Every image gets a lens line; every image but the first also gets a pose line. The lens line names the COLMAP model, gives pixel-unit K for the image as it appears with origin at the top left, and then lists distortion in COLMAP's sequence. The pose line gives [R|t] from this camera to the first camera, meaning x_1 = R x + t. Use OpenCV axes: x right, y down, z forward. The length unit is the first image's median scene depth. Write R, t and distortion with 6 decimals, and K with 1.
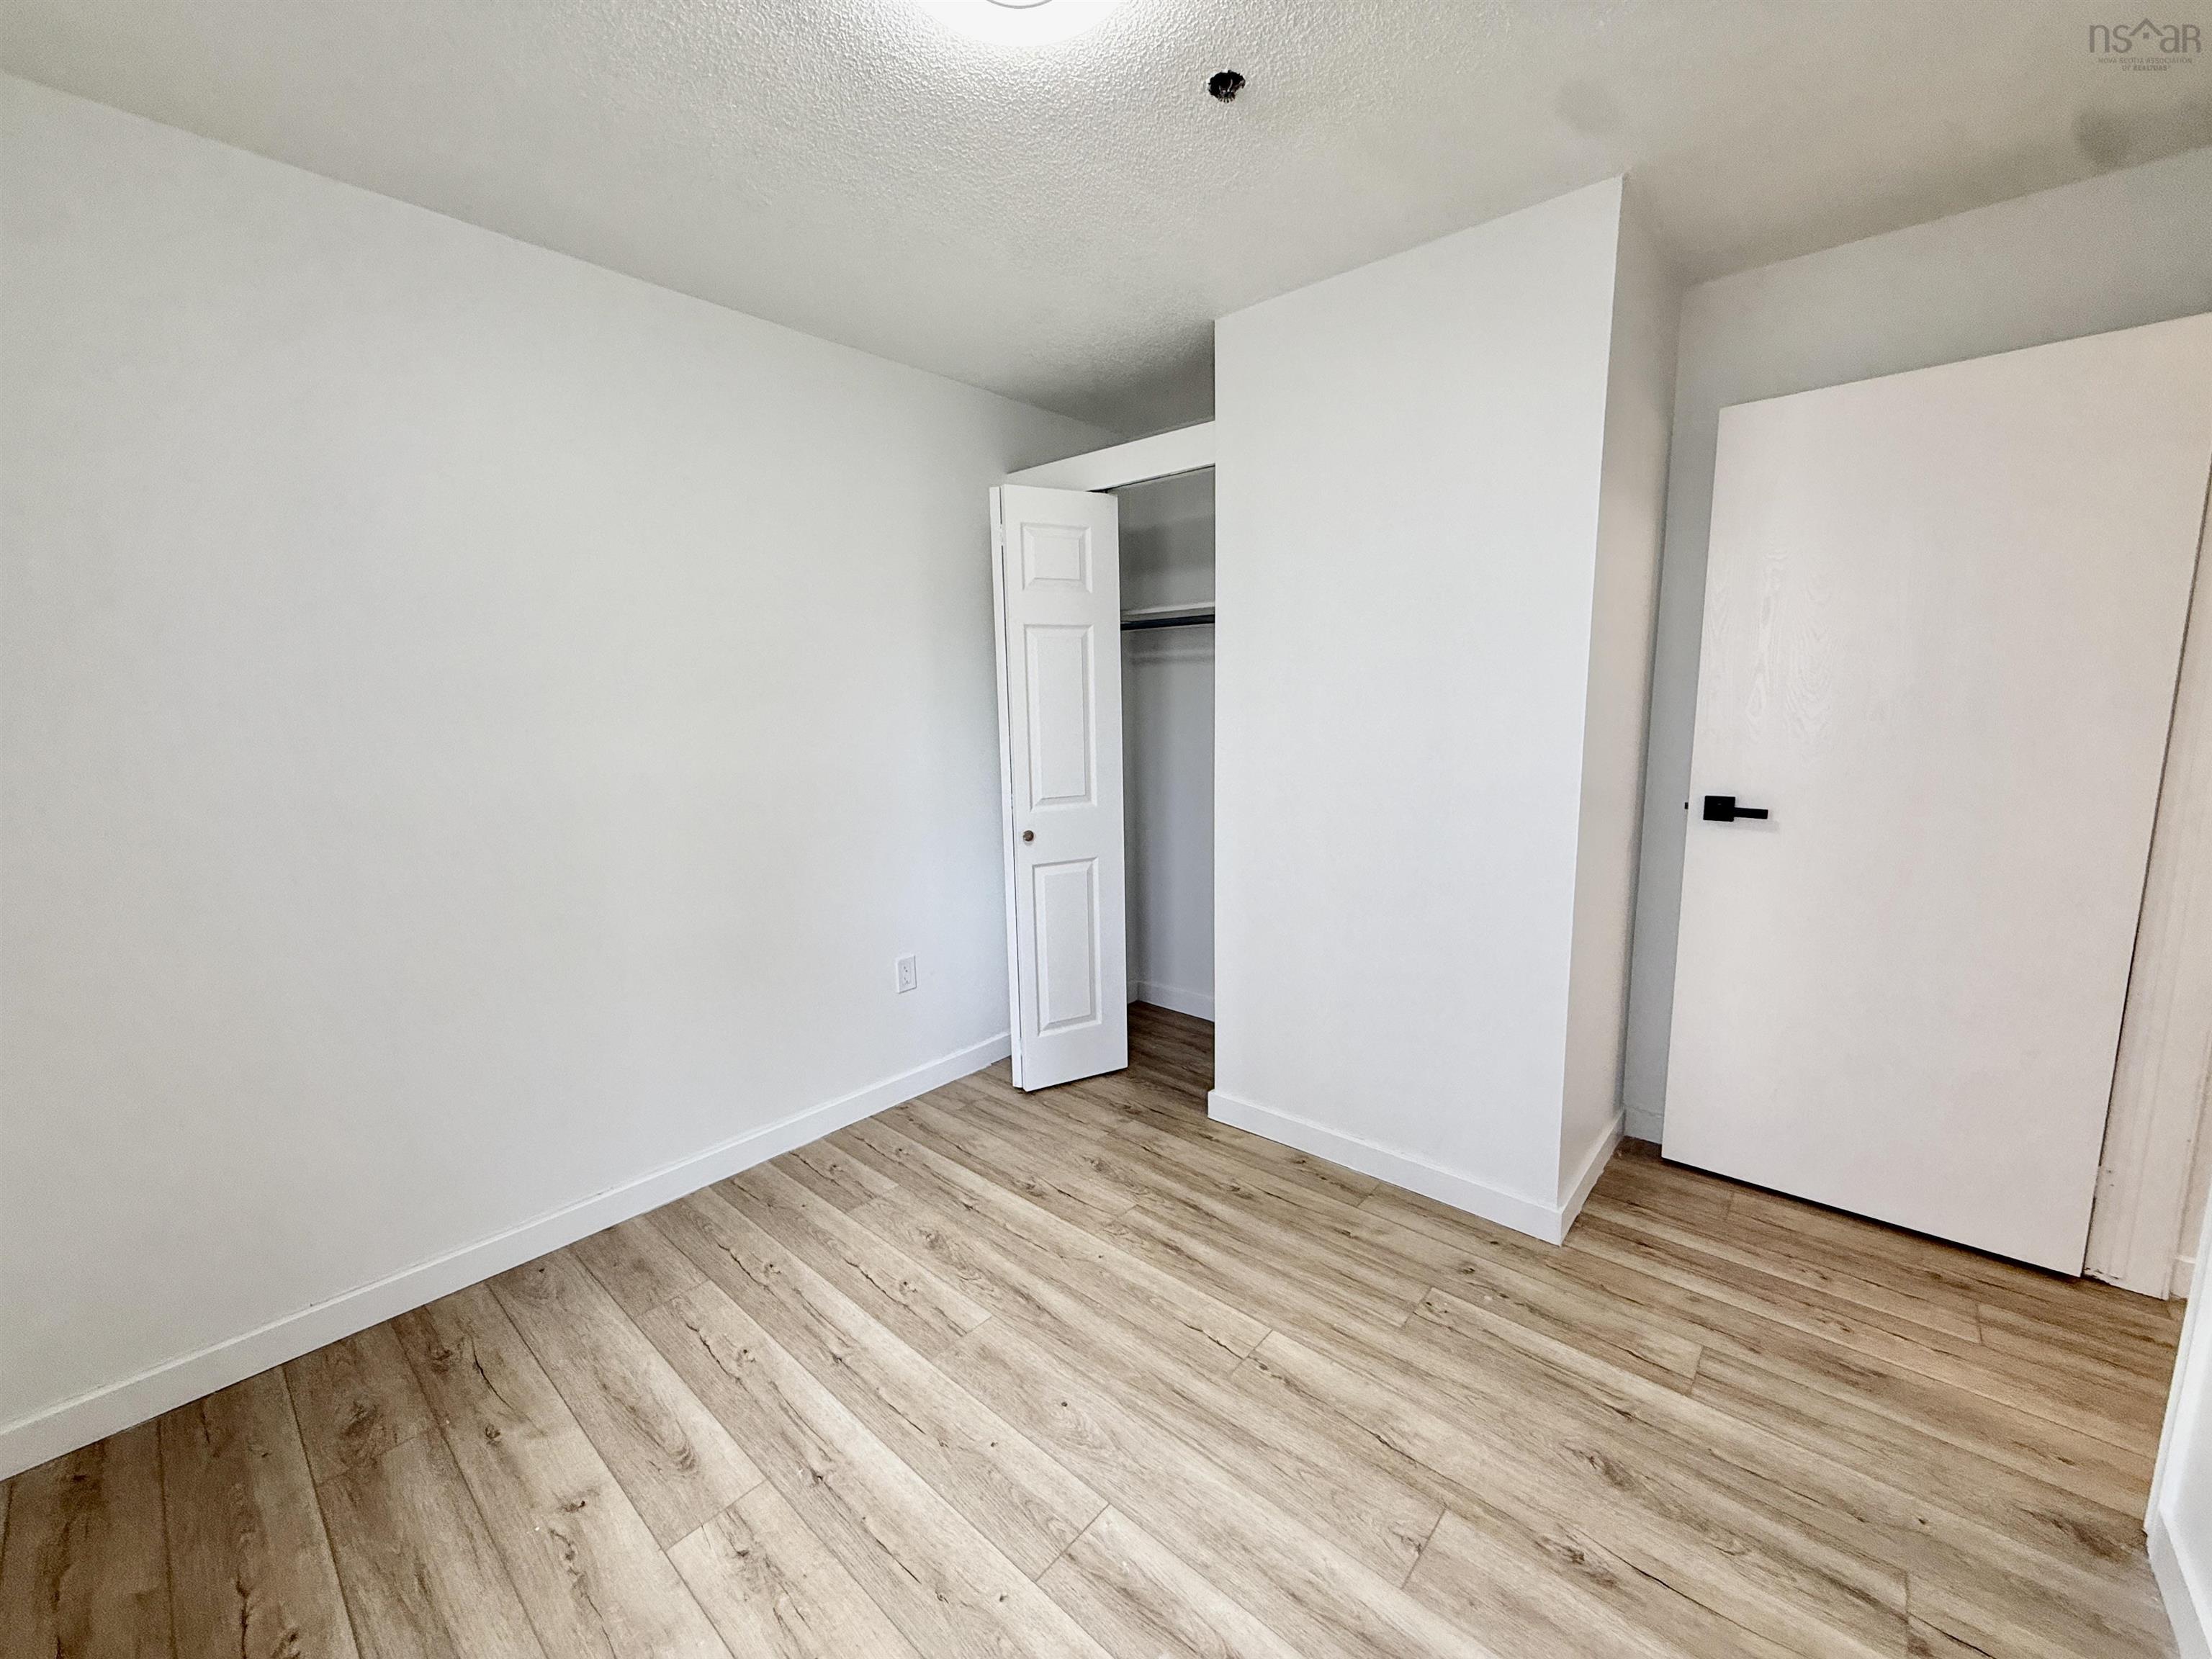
lens RADIAL K [[878.2, 0, 1097.7], [0, 878.2, 828.6], [0, 0, 1]] dist [-0.000160, -0.000174]
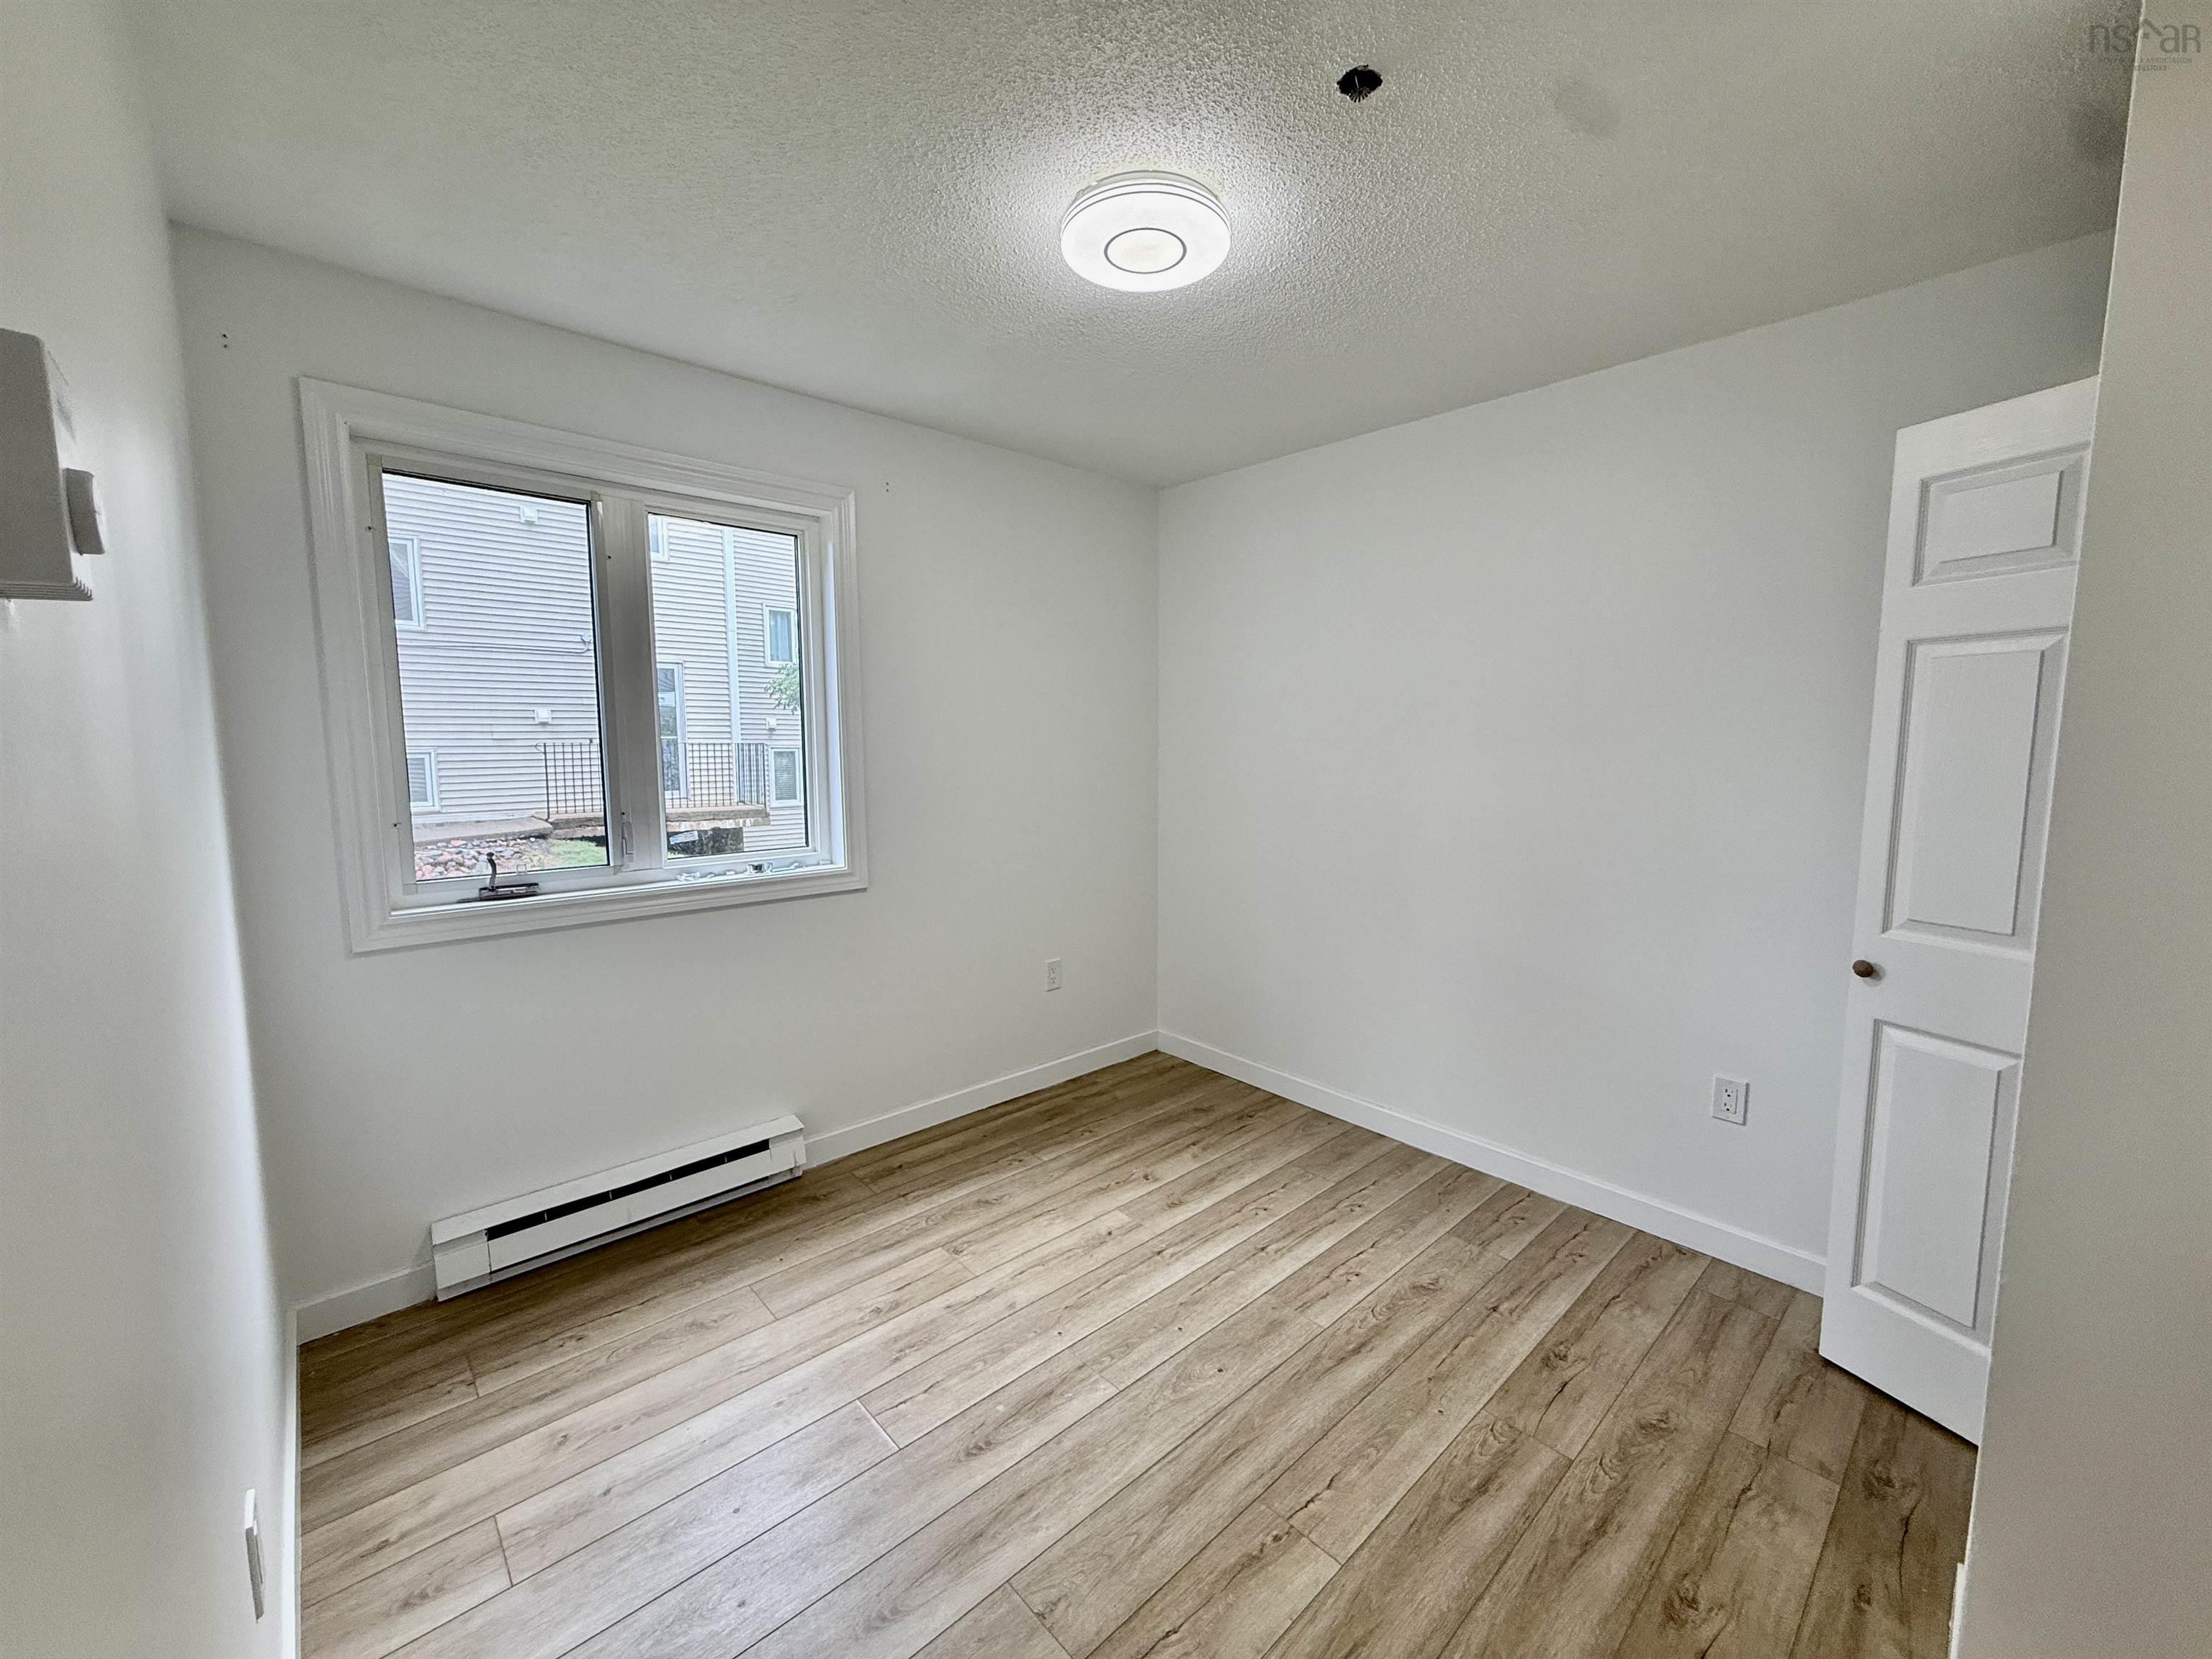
lens RADIAL K [[878.2, 0, 1097.7], [0, 878.2, 828.6], [0, 0, 1]] dist [-0.000160, -0.000174]
pose [[-0.106191, 0.122895, -0.986722, 0.892191], [-0.147816, 0.979356, 0.137886, -0.145622], [0.983297, 0.160496, -0.085833, 0.727751]]
